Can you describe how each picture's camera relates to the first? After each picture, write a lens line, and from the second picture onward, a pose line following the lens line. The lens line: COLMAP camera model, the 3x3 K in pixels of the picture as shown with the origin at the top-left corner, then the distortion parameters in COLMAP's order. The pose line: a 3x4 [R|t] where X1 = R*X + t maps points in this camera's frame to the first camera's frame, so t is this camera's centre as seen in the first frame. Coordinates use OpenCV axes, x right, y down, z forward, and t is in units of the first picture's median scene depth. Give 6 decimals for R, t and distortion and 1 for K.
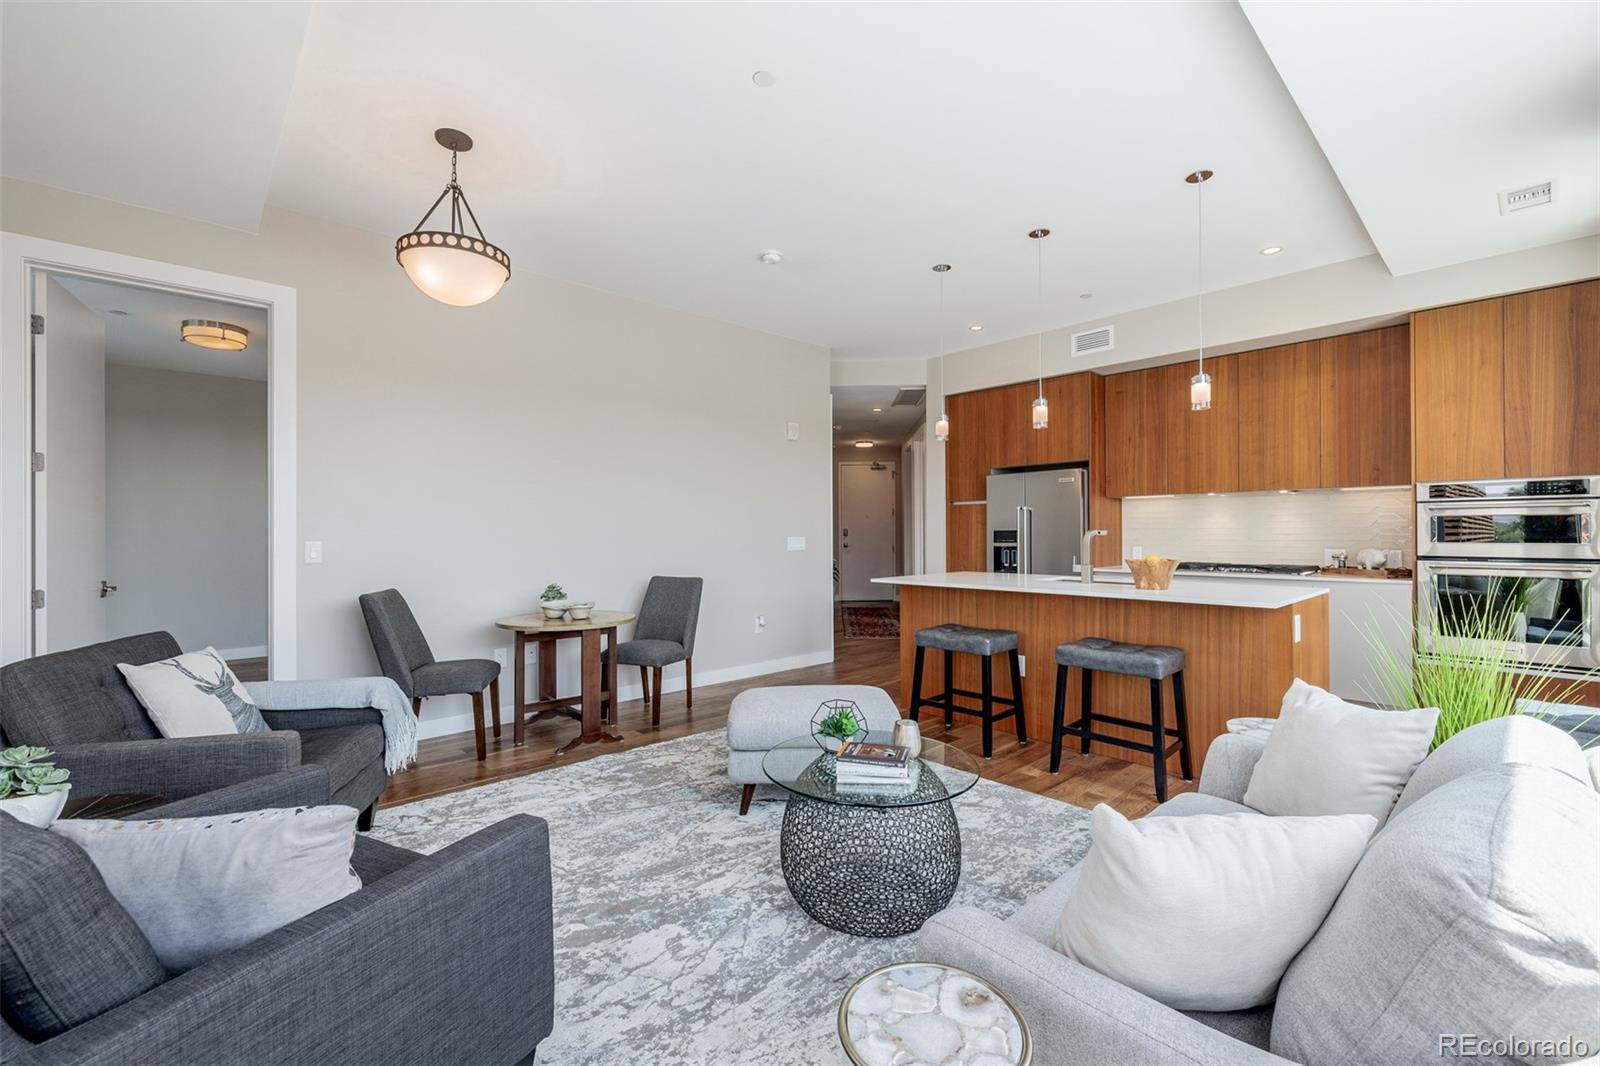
lens RADIAL K [[670.7, 0, 799.6], [0, 670.7, 529.8], [0, 0, 1]] dist [-0.001187, 0.000115]
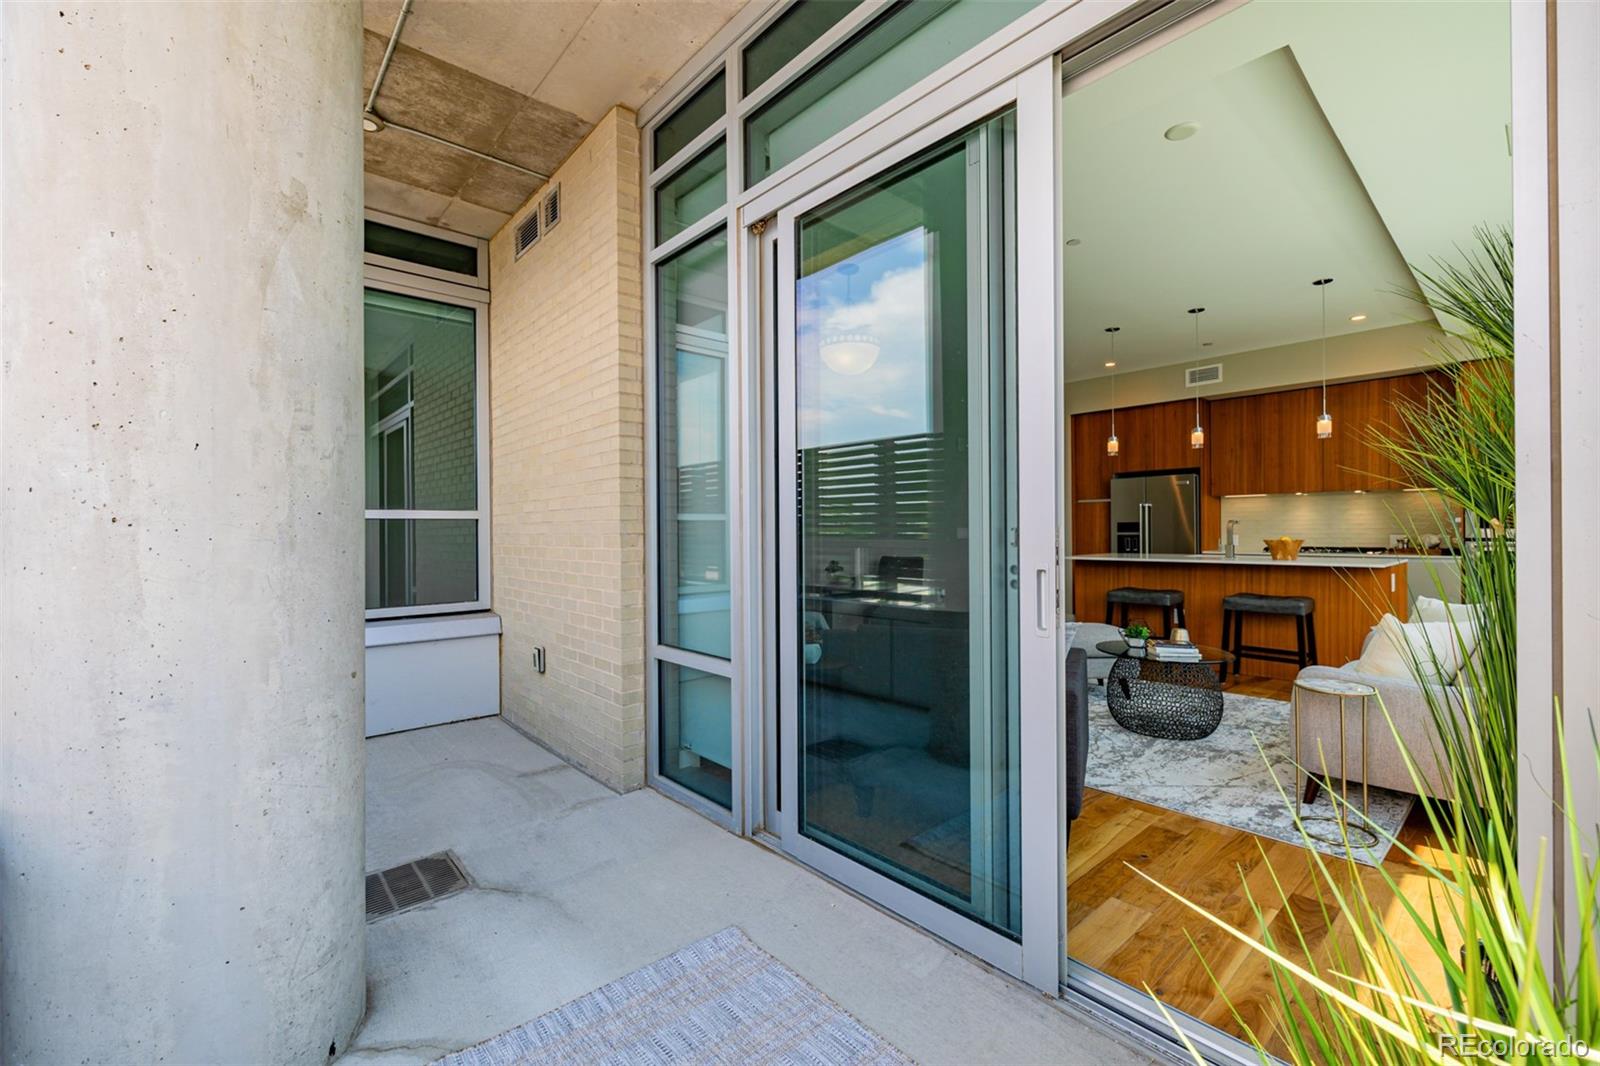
lens RADIAL K [[670.7, 0, 799.6], [0, 670.7, 529.8], [0, 0, 1]] dist [-0.001187, 0.000115]
pose [[0.999927, -0.002724, -0.011800, -0.374569], [0.002761, 0.999991, 0.003134, 0.011625], [0.011791, -0.003166, 0.999925, -0.343888]]
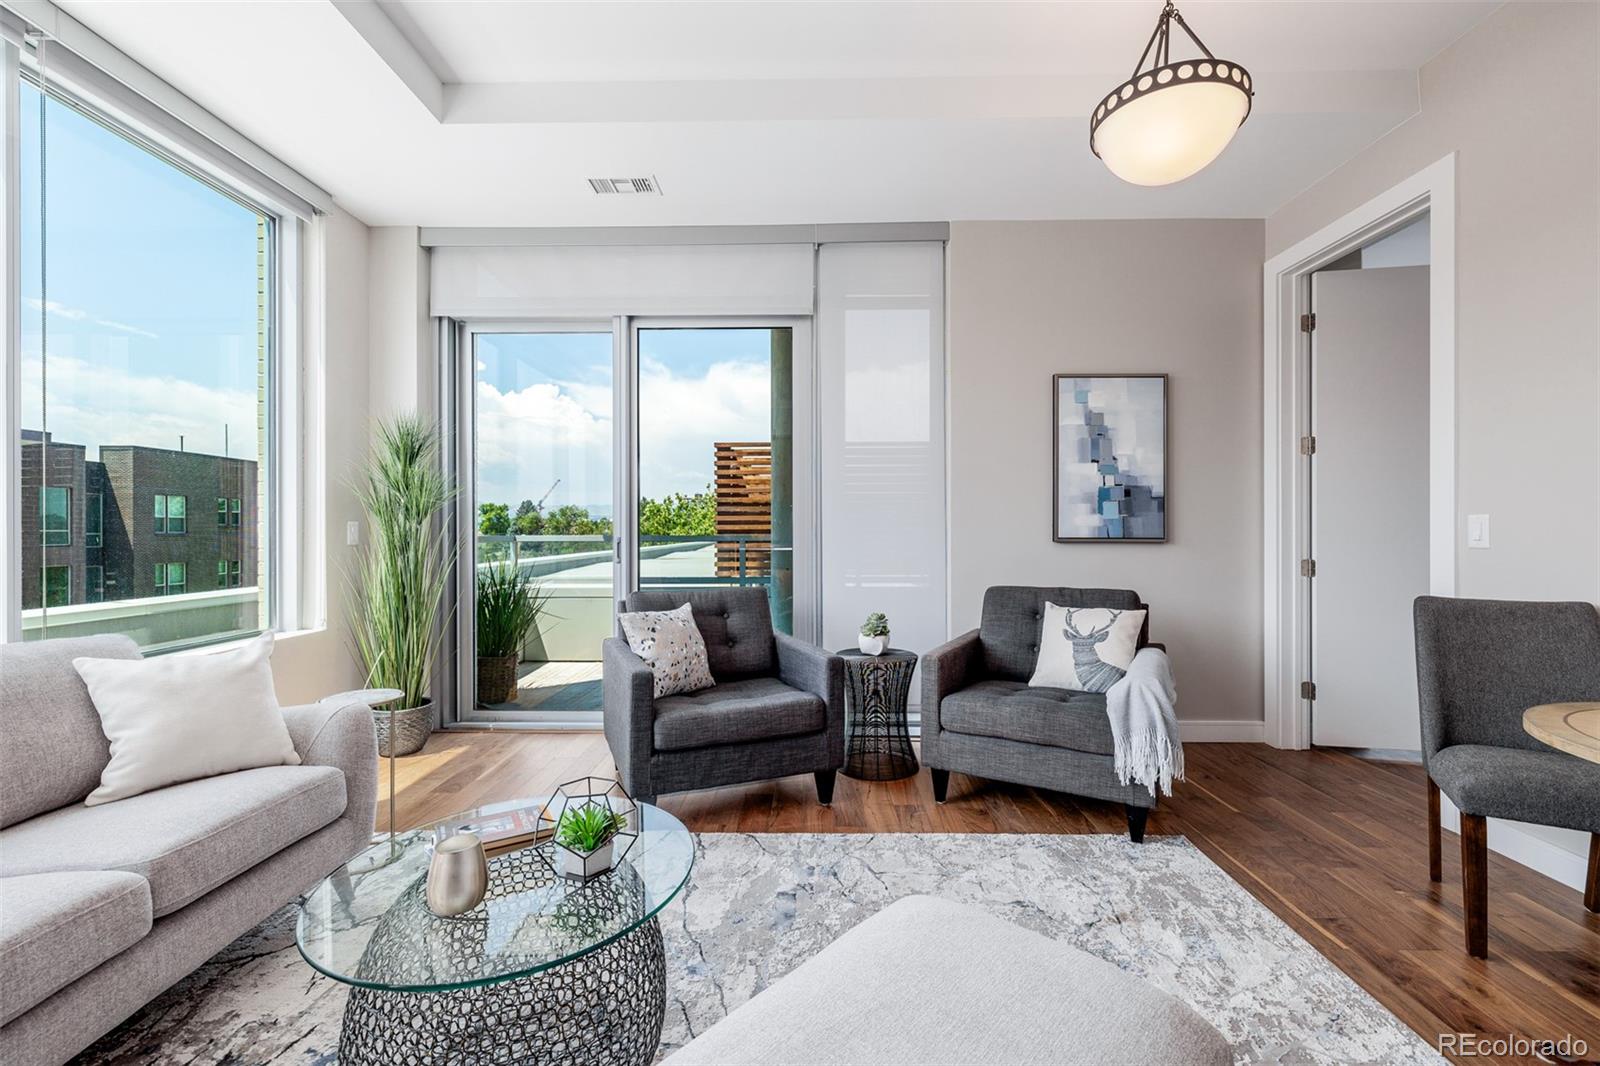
lens RADIAL K [[675.3, 0, 802.2], [0, 675.3, 530.5], [0, 0, 1]] dist [0.002167, 0.000647]
pose [[-0.687805, 0.007331, -0.725858, 0.169426], [0.007795, 0.999966, 0.002713, 0.019547], [0.725854, -0.003792, -0.687839, 0.737642]]
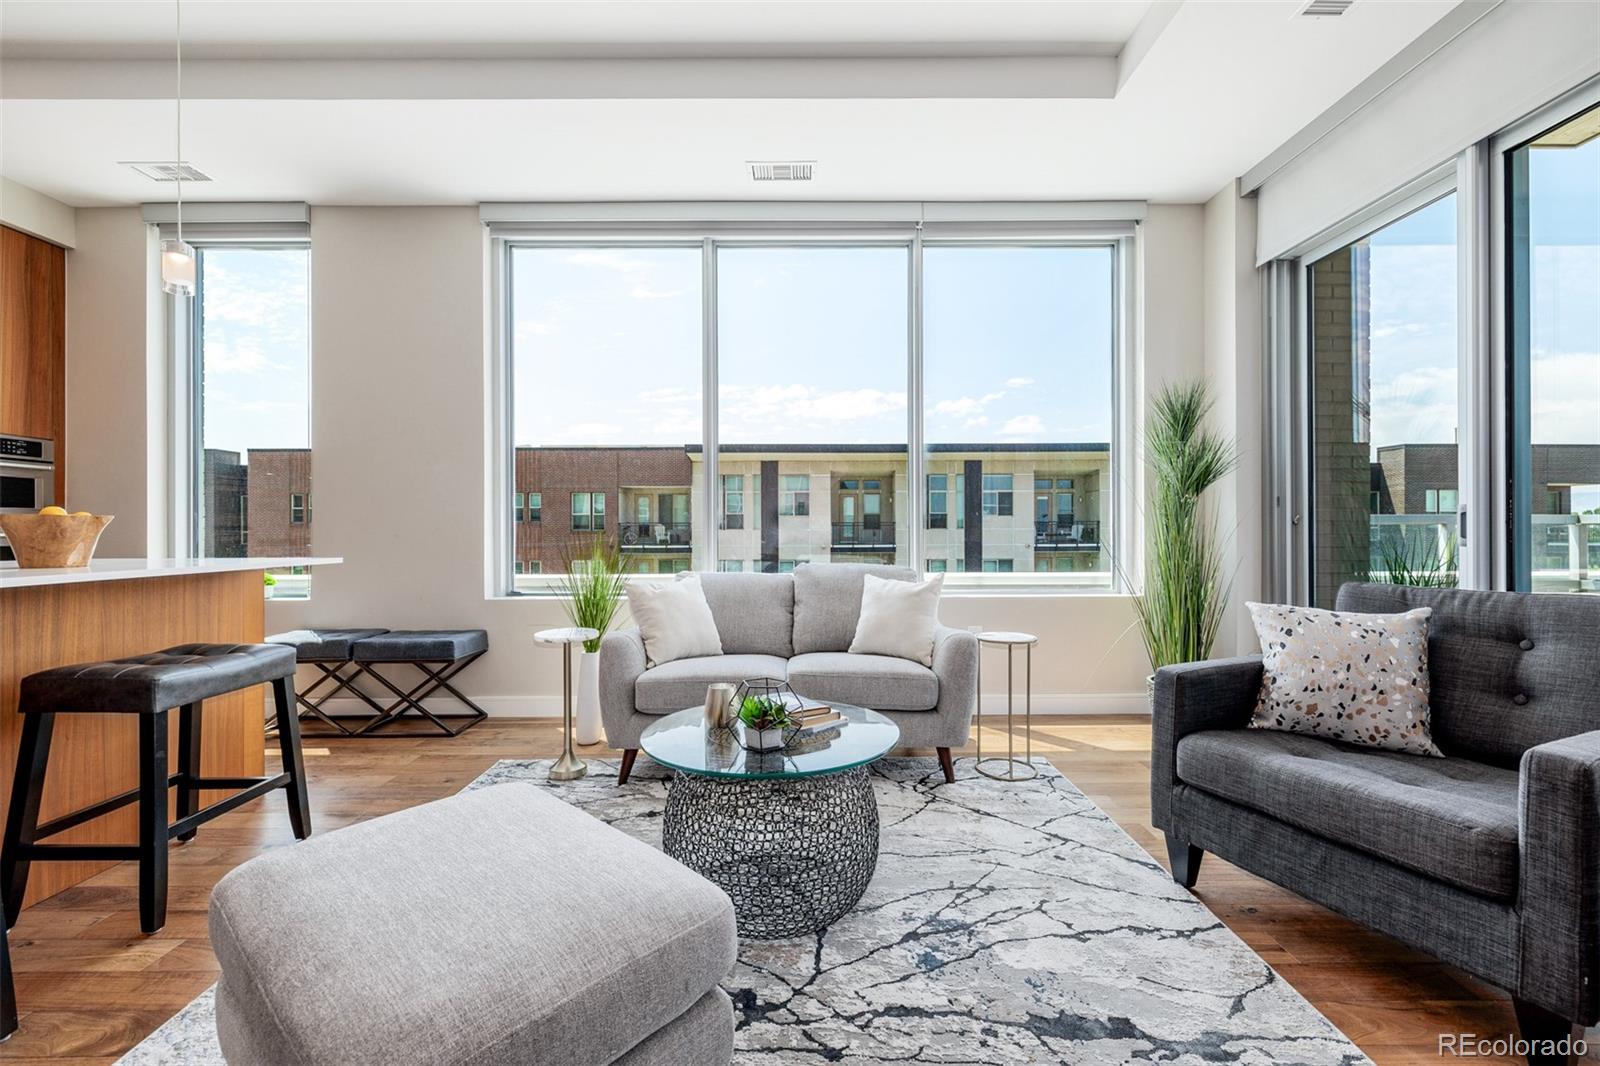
lens RADIAL K [[675.3, 0, 802.2], [0, 675.3, 530.5], [0, 0, 1]] dist [0.002167, 0.000647]
pose [[-0.739082, 0.006402, 0.673585, -0.226834], [0.004803, 0.999979, -0.004234, 0.046288], [-0.673599, 0.000106, -0.739097, 0.732286]]
